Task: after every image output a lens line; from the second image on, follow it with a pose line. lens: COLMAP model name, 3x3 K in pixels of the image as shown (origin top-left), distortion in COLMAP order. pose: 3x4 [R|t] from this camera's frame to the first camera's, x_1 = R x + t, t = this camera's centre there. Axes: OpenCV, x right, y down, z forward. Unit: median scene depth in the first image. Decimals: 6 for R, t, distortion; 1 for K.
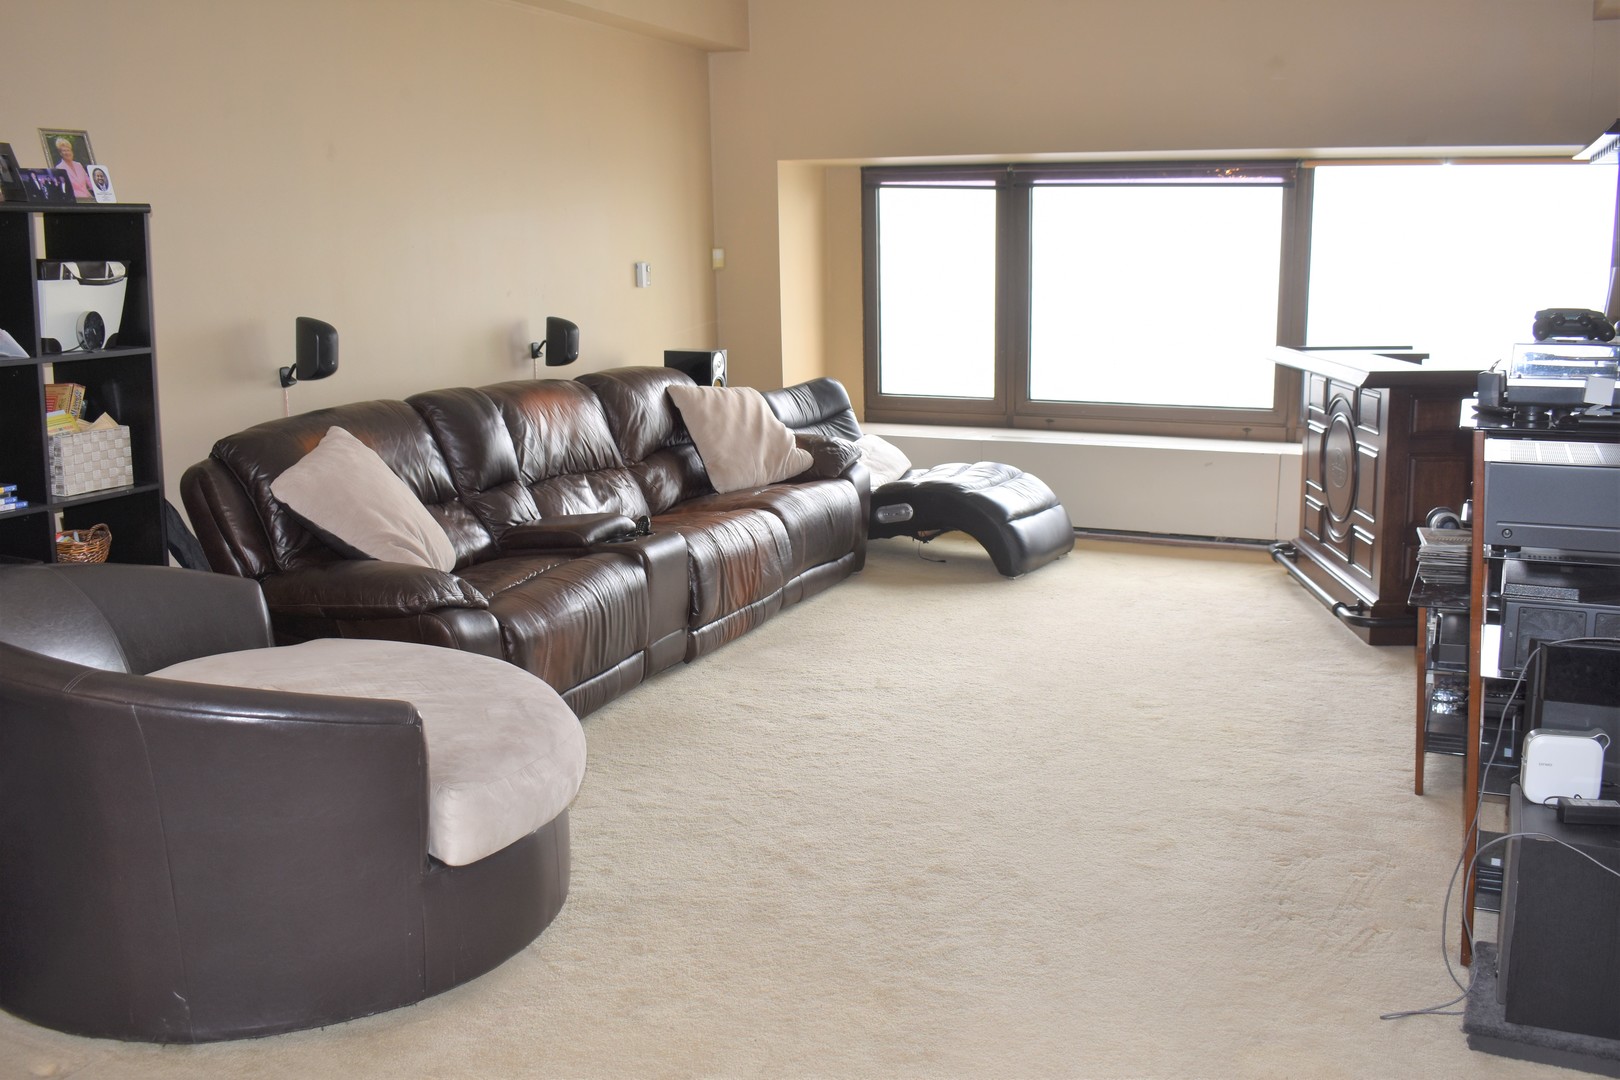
lens RADIAL K [[1505.4, 0, 810.0], [0, 1505.4, 540.0], [0, 0, 1]] dist [-0.074524, 0.005949]
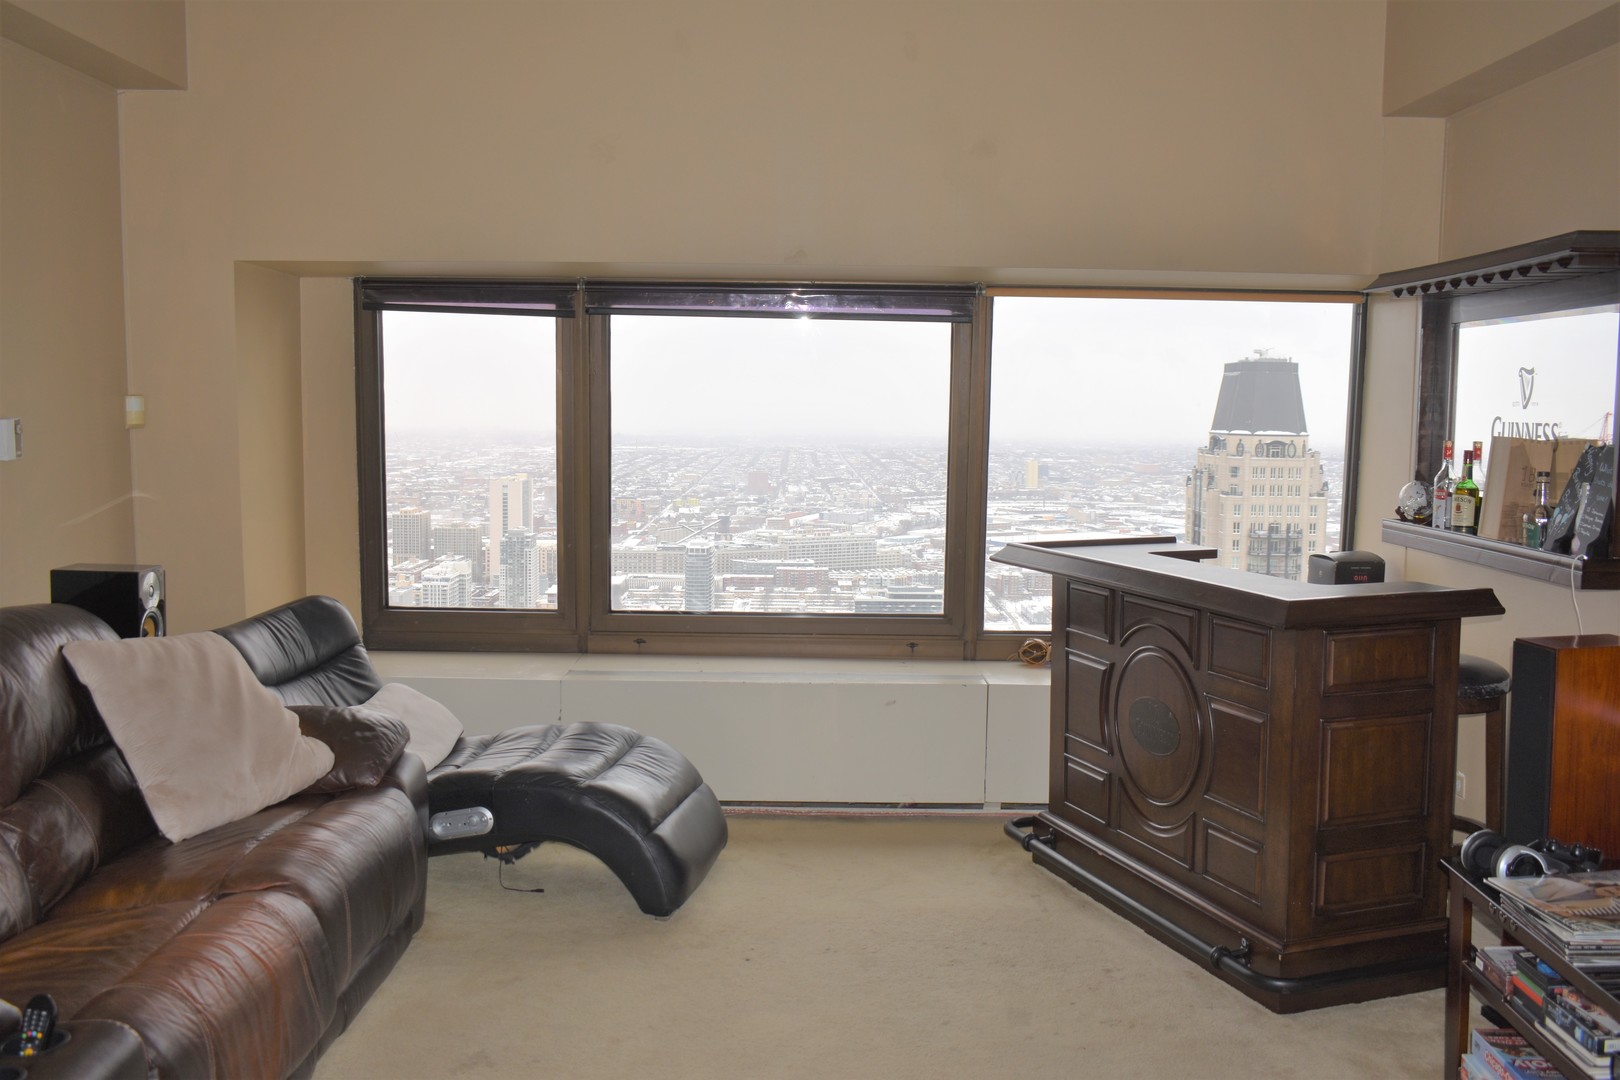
lens RADIAL K [[1505.4, 0, 810.0], [0, 1505.4, 540.0], [0, 0, 1]] dist [-0.074524, 0.005949]
pose [[0.920602, -0.020839, 0.389946, -0.061701], [0.057267, 0.994984, -0.082024, -0.093263], [-0.386280, 0.097843, 0.917177, 0.457939]]
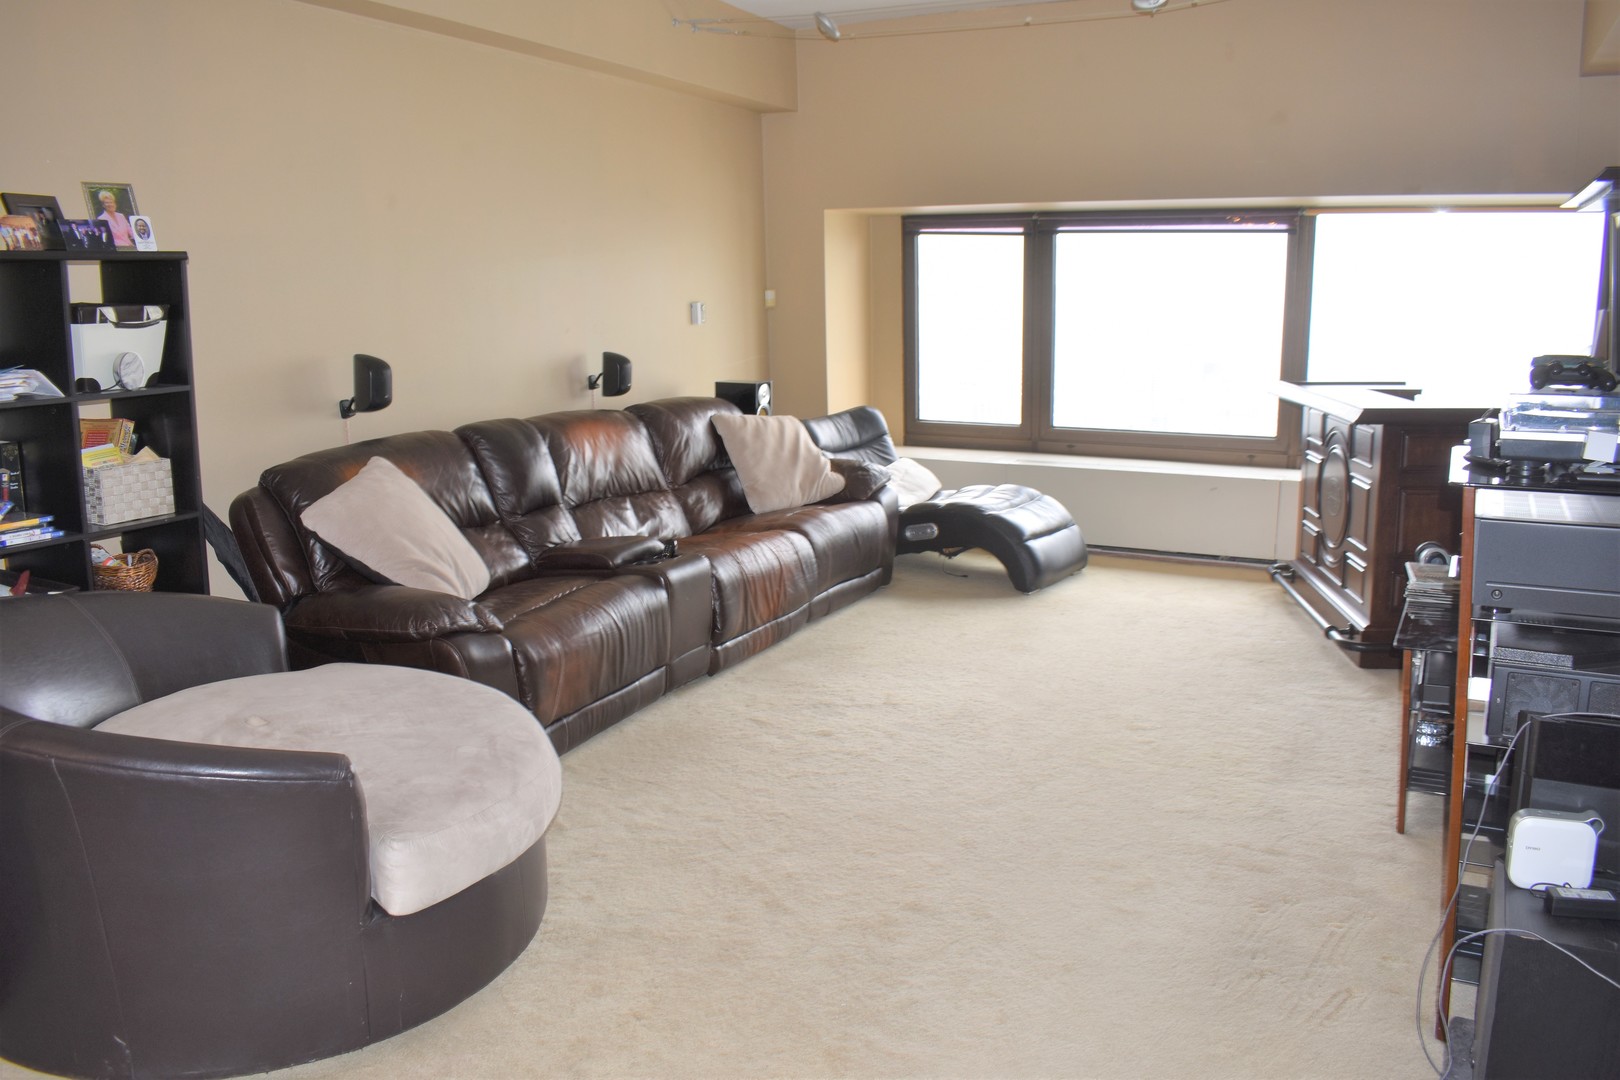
lens RADIAL K [[1262.1, 0, 807.3], [0, 1262.1, 545.1], [0, 0, 1]] dist [-0.087860, 0.000866]
pose [[0.997651, 0.012142, -0.067420, 0.043661], [-0.011500, 0.999885, 0.009909, -0.020061], [0.067533, -0.009110, 0.997675, 0.098845]]
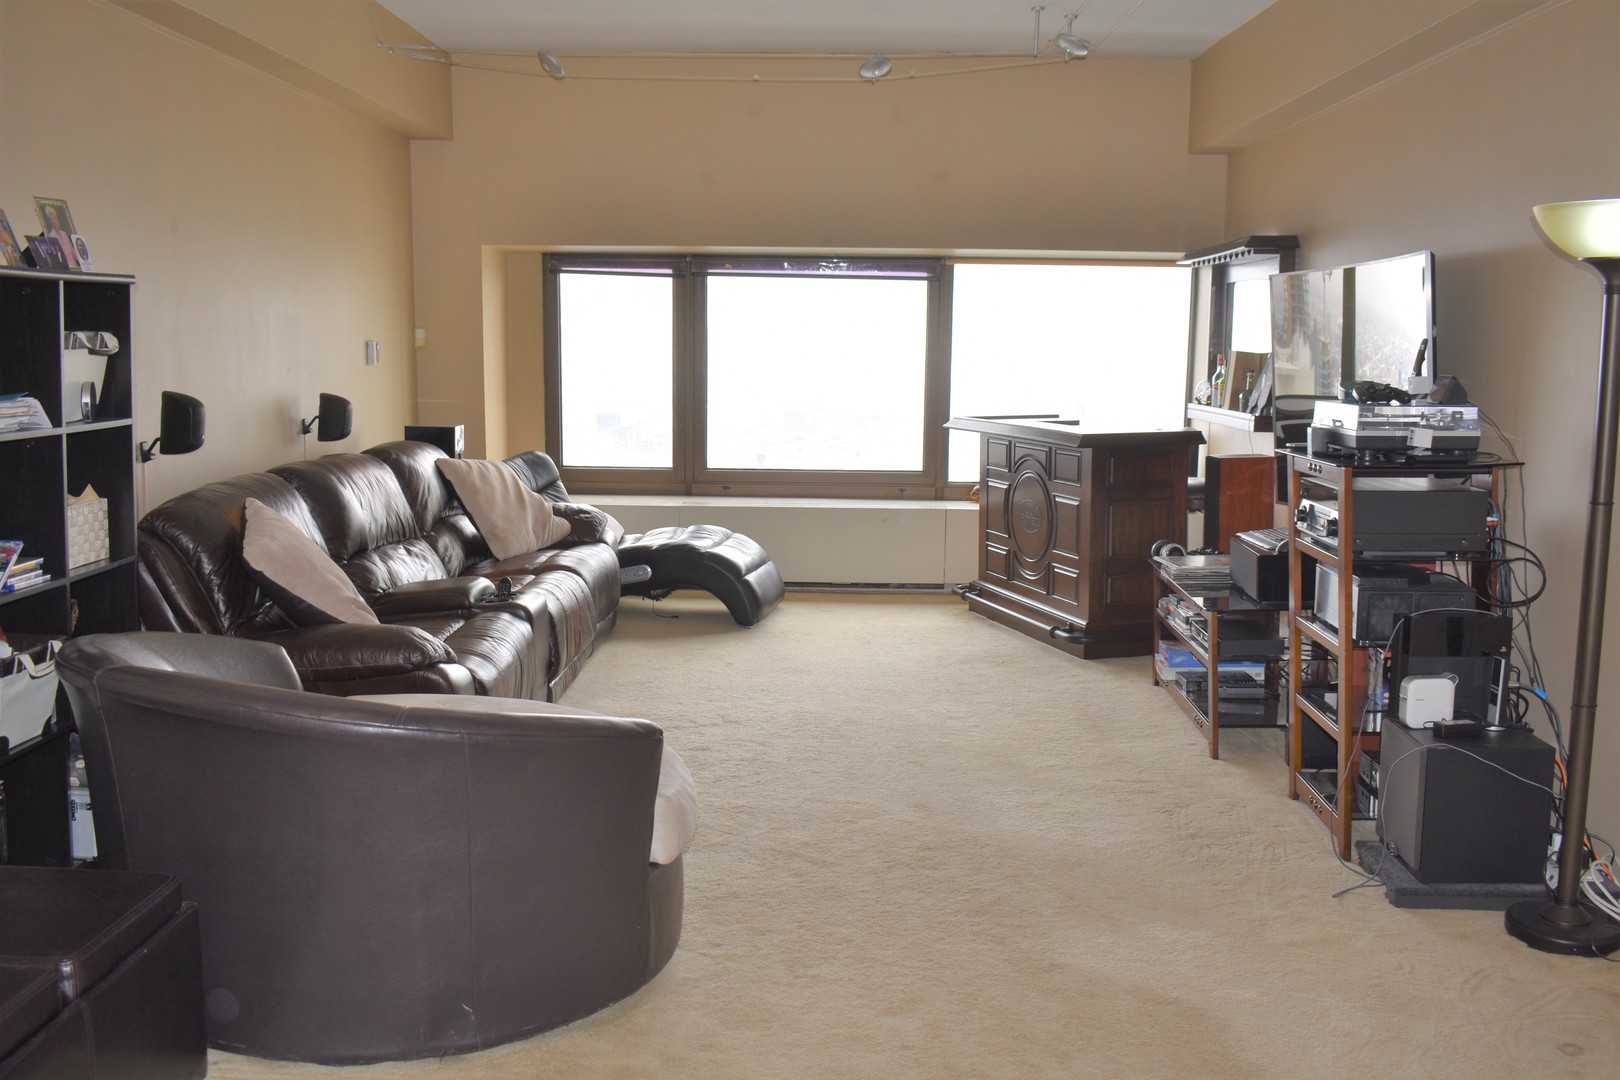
lens RADIAL K [[1505.4, 0, 810.0], [0, 1505.4, 540.0], [0, 0, 1]] dist [-0.074524, 0.005949]
pose [[0.929750, -0.035701, 0.366456, -0.273000], [0.055181, 0.997558, -0.042817, 0.013375], [-0.364032, 0.060030, 0.929450, -0.059389]]
